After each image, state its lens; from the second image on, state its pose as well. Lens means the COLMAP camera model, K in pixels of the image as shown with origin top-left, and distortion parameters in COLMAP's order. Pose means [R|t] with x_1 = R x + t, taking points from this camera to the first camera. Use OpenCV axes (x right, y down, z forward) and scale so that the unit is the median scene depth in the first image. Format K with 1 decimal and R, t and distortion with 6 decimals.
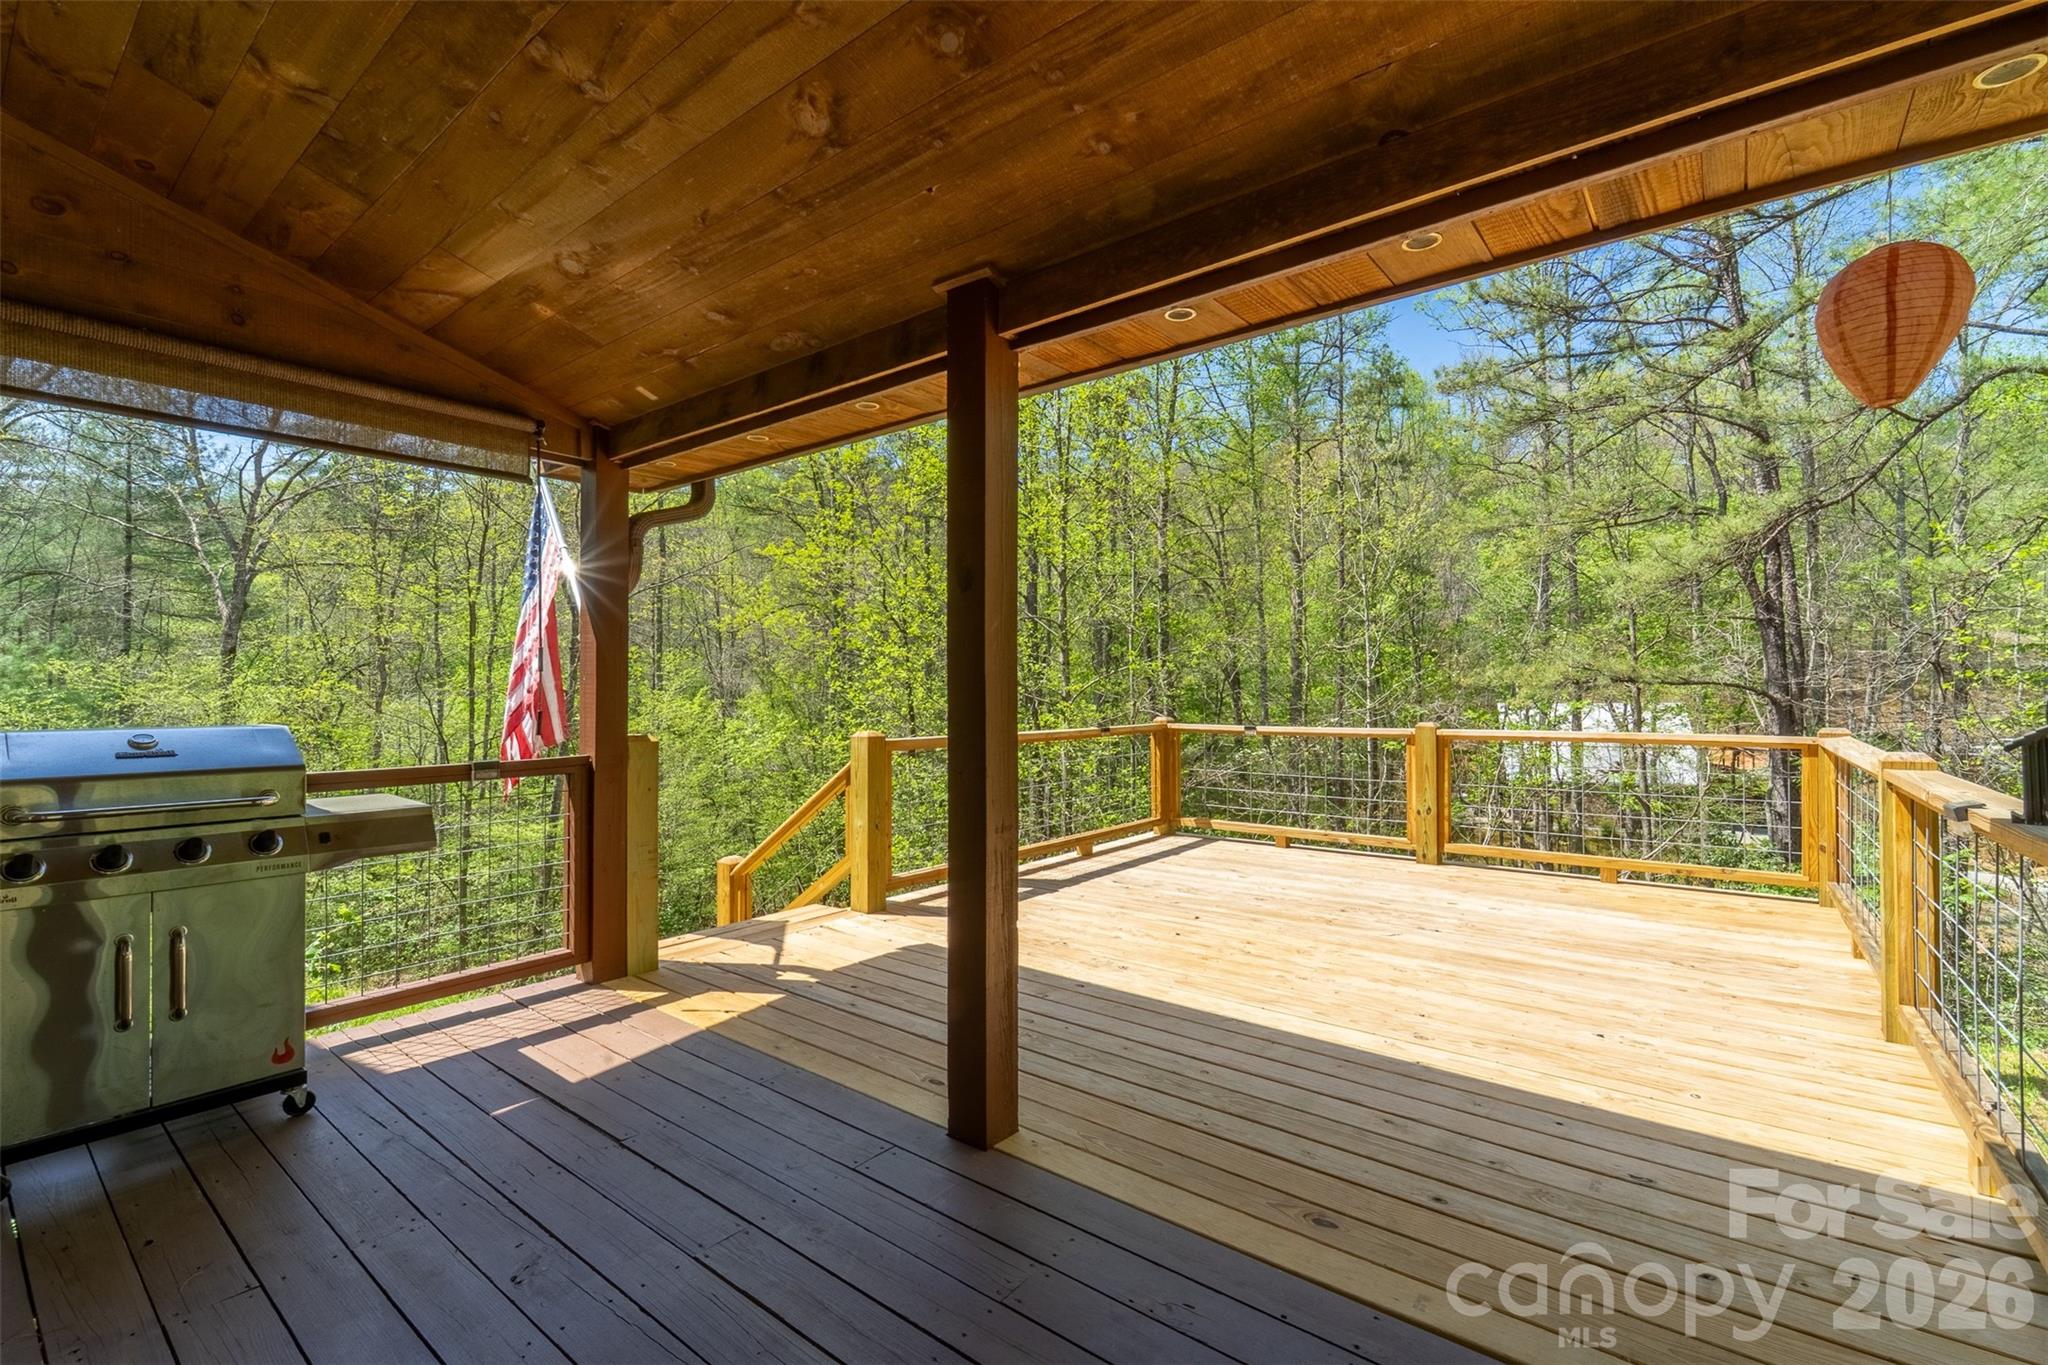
lens RADIAL K [[840.0, 0, 1010.4], [0, 840.0, 682.3], [0, 0, 1]] dist [0.001338, -0.000683]
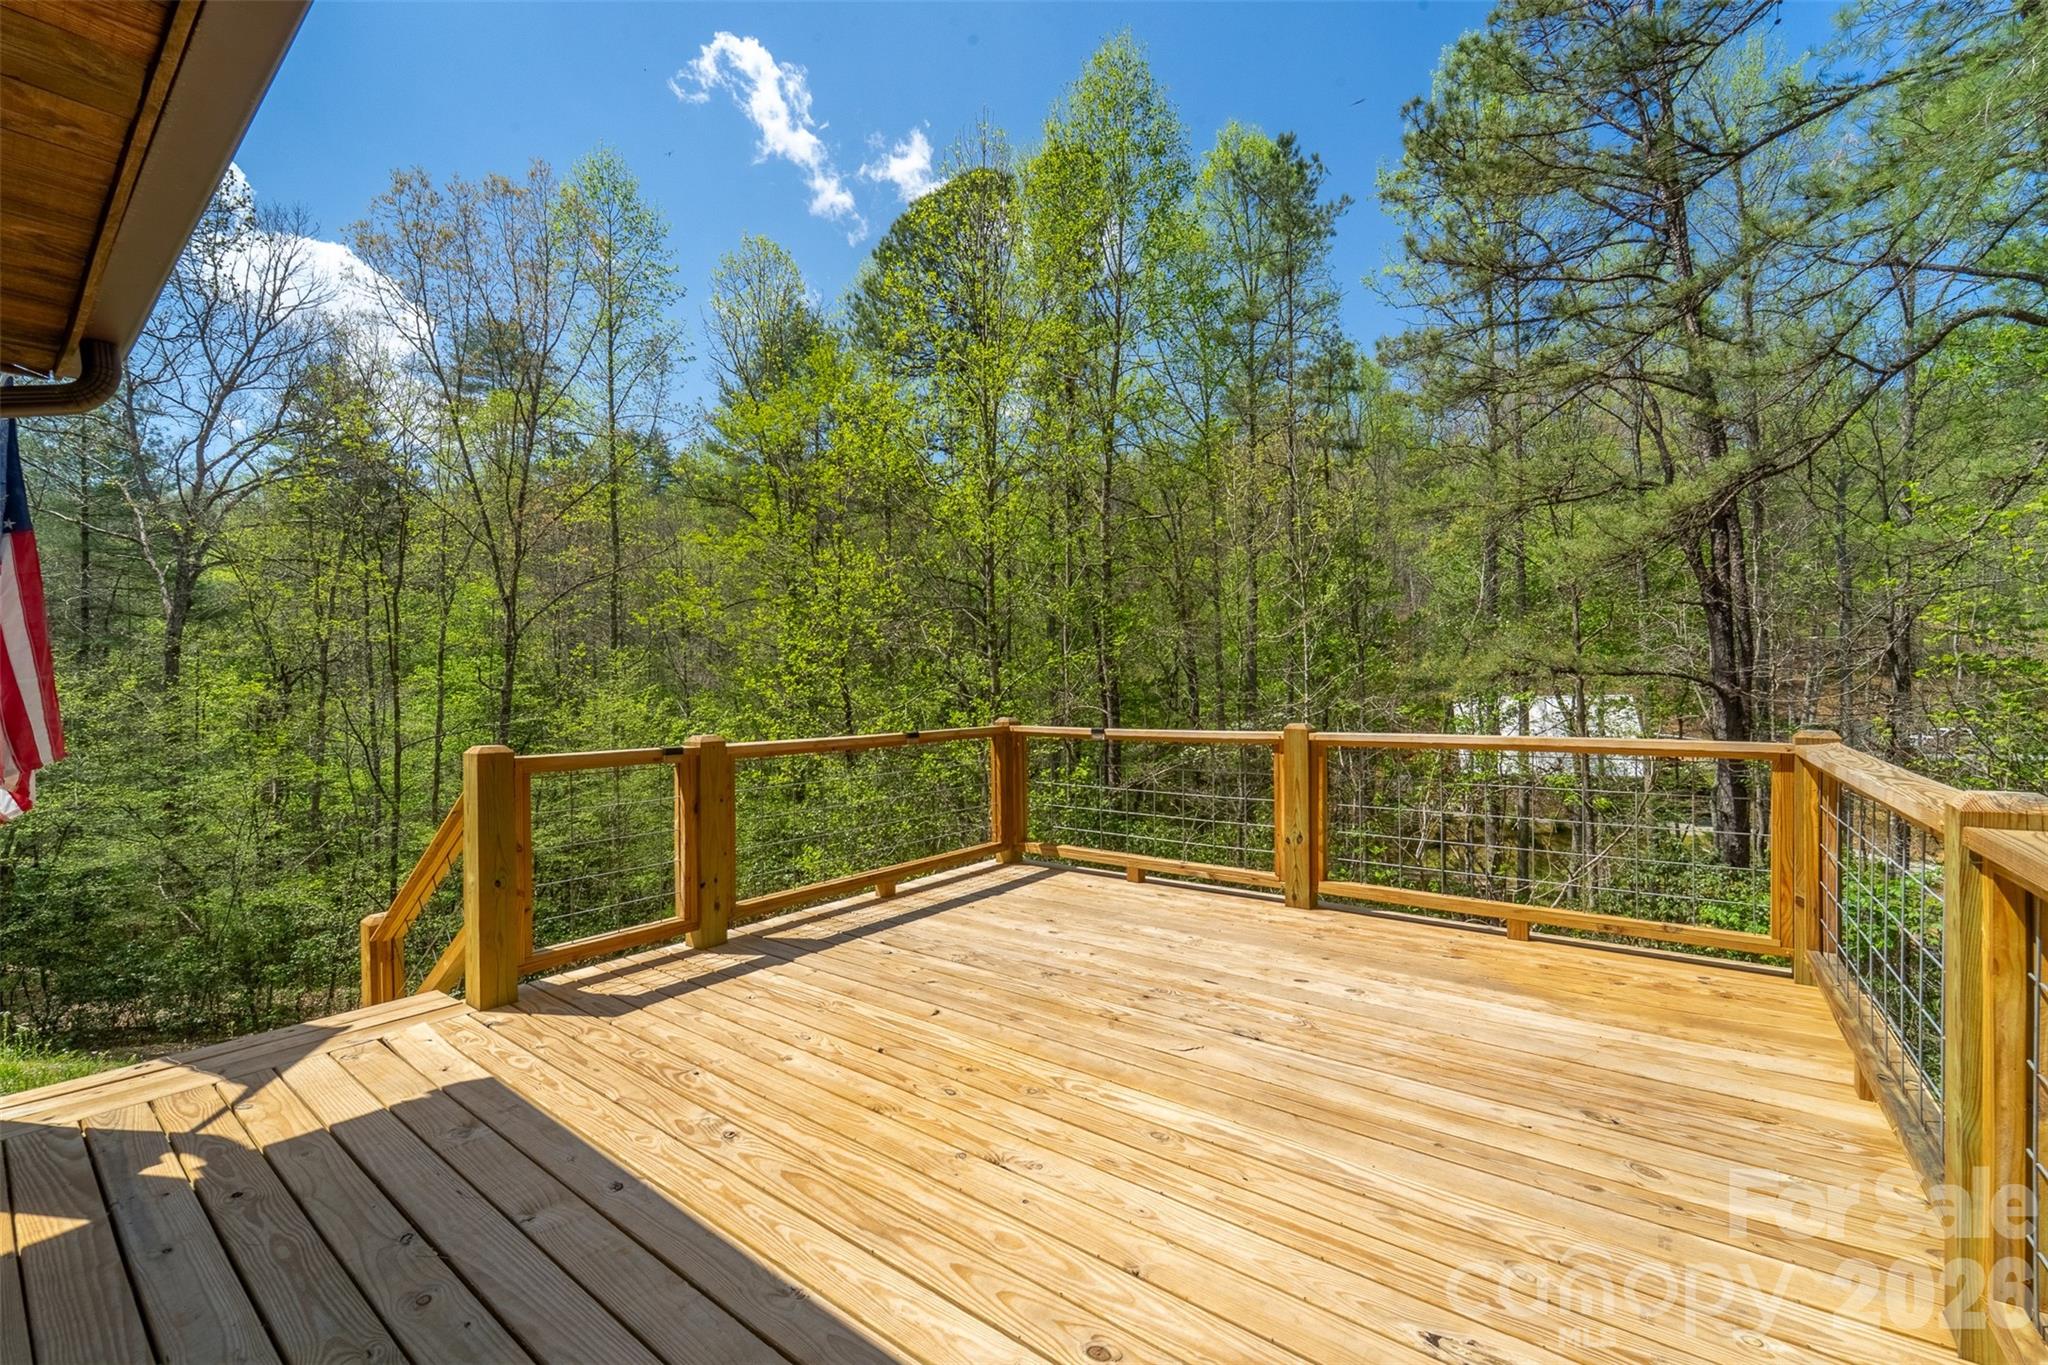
lens RADIAL K [[840.0, 0, 1036.0], [0, 840.0, 691.3], [0, 0, 1]] dist [0.001338, -0.000683]
pose [[0.998308, -0.006956, 0.057728, 0.145840], [0.006093, 0.999867, 0.015111, 0.003512], [-0.057825, -0.014734, 0.998218, 0.170263]]
